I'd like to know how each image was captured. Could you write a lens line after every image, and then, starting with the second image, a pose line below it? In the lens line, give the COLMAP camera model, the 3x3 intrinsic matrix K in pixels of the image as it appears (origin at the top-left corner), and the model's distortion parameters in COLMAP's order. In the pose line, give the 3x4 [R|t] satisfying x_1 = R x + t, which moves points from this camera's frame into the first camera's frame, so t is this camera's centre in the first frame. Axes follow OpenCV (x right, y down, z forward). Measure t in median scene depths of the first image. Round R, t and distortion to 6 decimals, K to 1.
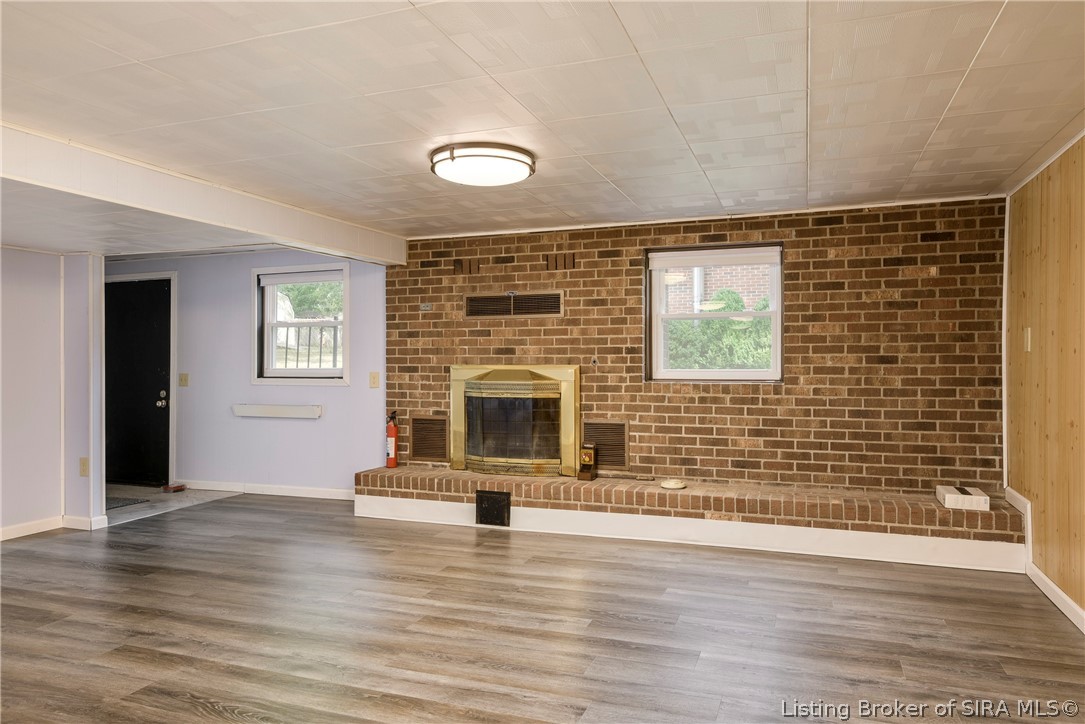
lens RADIAL K [[719.4, 0, 542.8], [0, 719.4, 357.8], [0, 0, 1]] dist [0.009161, 0.005544]
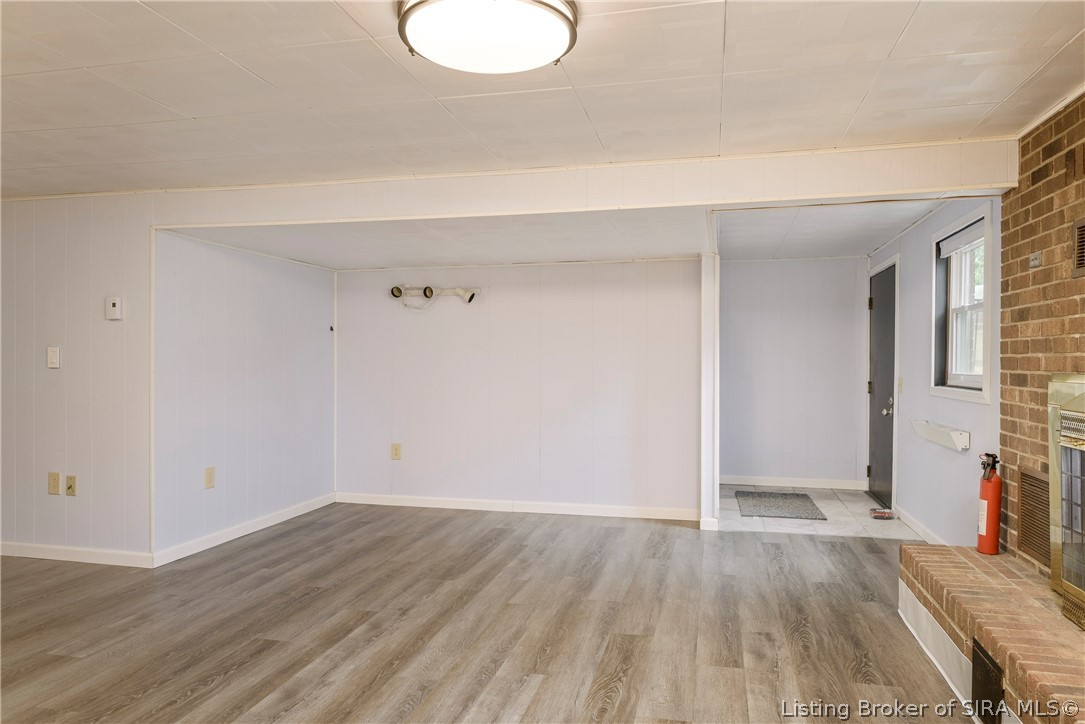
lens RADIAL K [[719.4, 0, 548.7], [0, 719.4, 367.6], [0, 0, 1]] dist [0.009161, 0.005544]
pose [[0.125047, 0.013062, -0.992065, 0.362896], [0.007223, 0.999875, 0.014076, -0.003877], [0.992124, -0.008926, 0.124937, 0.696319]]
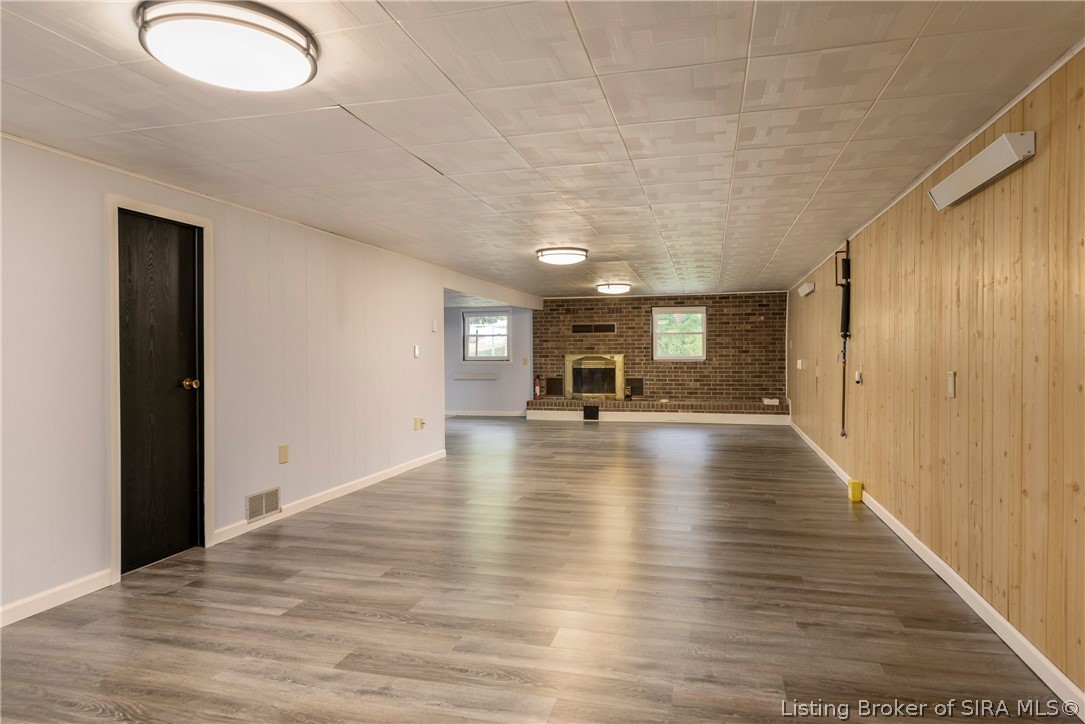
lens RADIAL K [[597.9, 0, 548.8], [0, 597.9, 359.5], [0, 0, 1]] dist [0.008633, -0.000300]
pose [[0.996038, -0.003914, 0.088839, -0.403841], [0.002518, 0.999872, 0.015820, -0.004293], [-0.088889, -0.015533, 0.995920, -1.038042]]
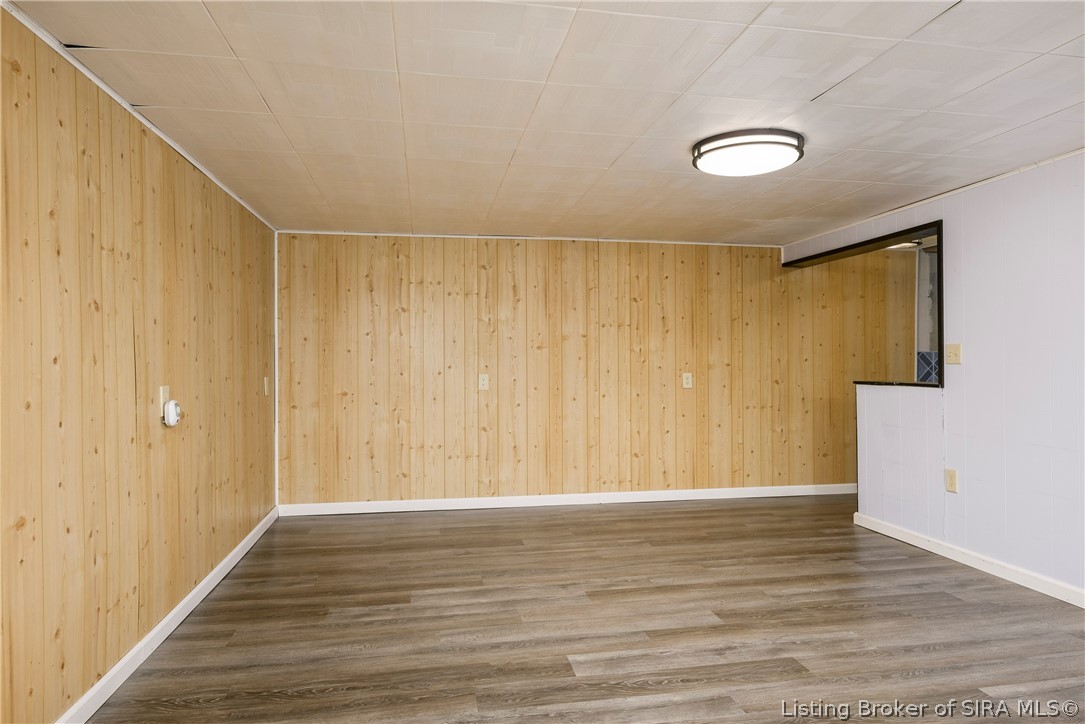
lens RADIAL K [[677.5, 0, 542.1], [0, 677.5, 364.8], [0, 0, 1]] dist [0.030959, 0.002300]
pose [[-0.866826, 0.011060, -0.498489, 1.115314], [0.010836, 0.999936, 0.003343, 0.022100], [0.498494, -0.002504, -0.866890, 2.988831]]
